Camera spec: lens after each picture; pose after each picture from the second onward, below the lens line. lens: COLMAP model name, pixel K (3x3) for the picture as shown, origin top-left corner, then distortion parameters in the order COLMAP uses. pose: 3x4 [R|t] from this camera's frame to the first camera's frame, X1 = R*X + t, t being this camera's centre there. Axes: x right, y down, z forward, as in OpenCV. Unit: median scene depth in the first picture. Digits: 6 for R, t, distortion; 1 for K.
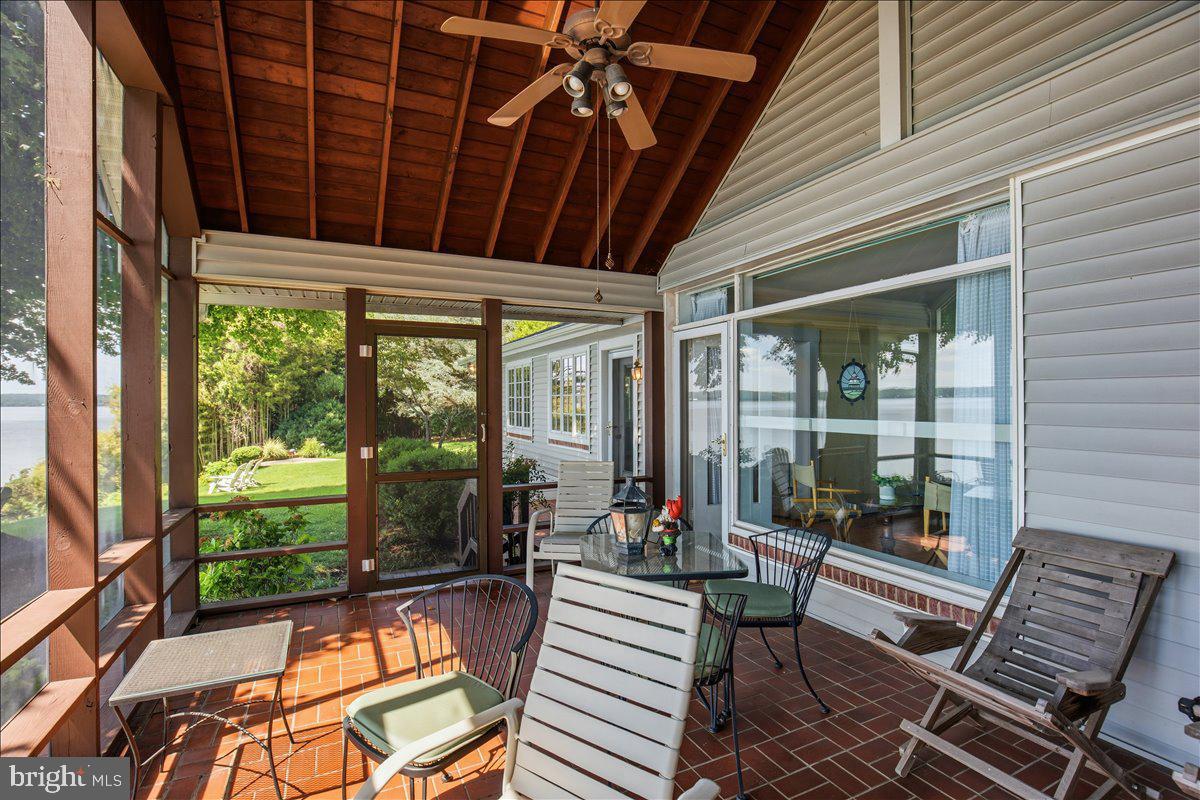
lens RADIAL K [[549.7, 0, 602.4], [0, 549.7, 398.3], [0, 0, 1]] dist [-0.015721, 0.002817]
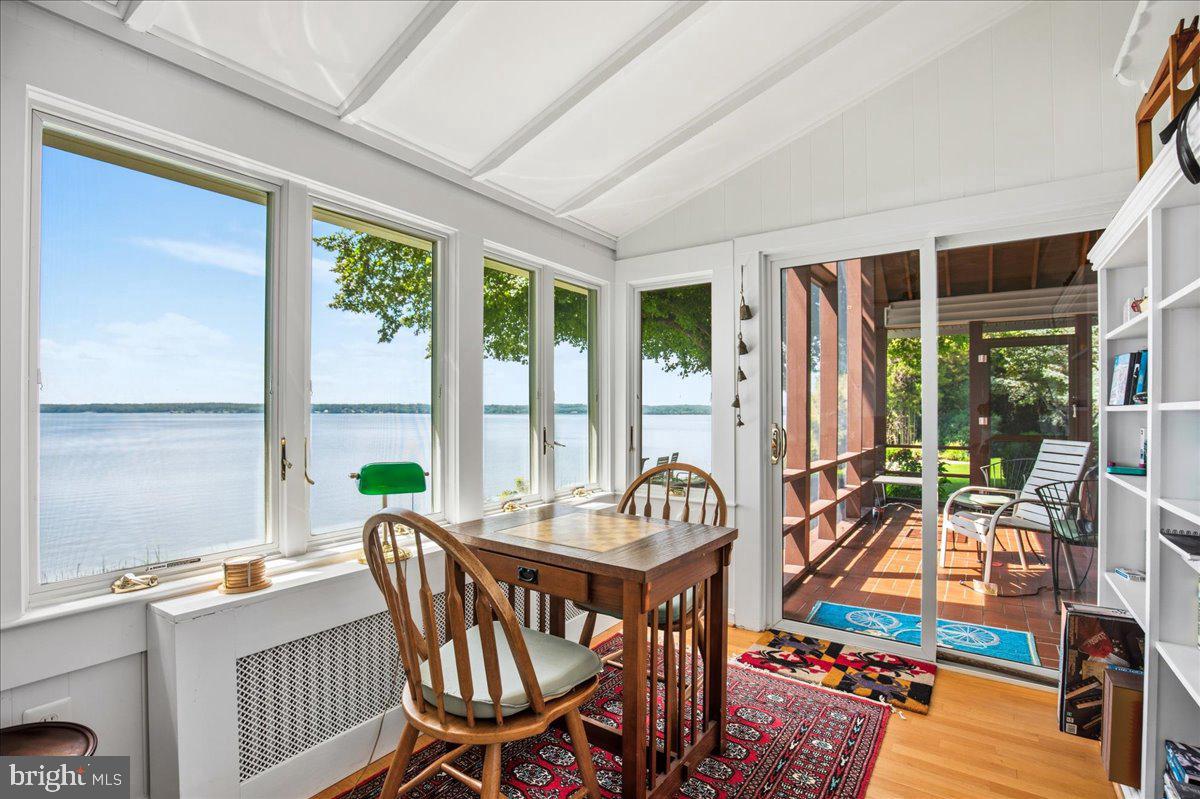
lens RADIAL K [[549.7, 0, 603.8], [0, 549.7, 405.7], [0, 0, 1]] dist [-0.015721, 0.002817]
pose [[0.486064, -0.001131, -0.873922, 0.403937], [-0.005650, 0.999974, -0.004437, 0.061224], [0.873905, 0.007094, 0.486045, -0.712234]]
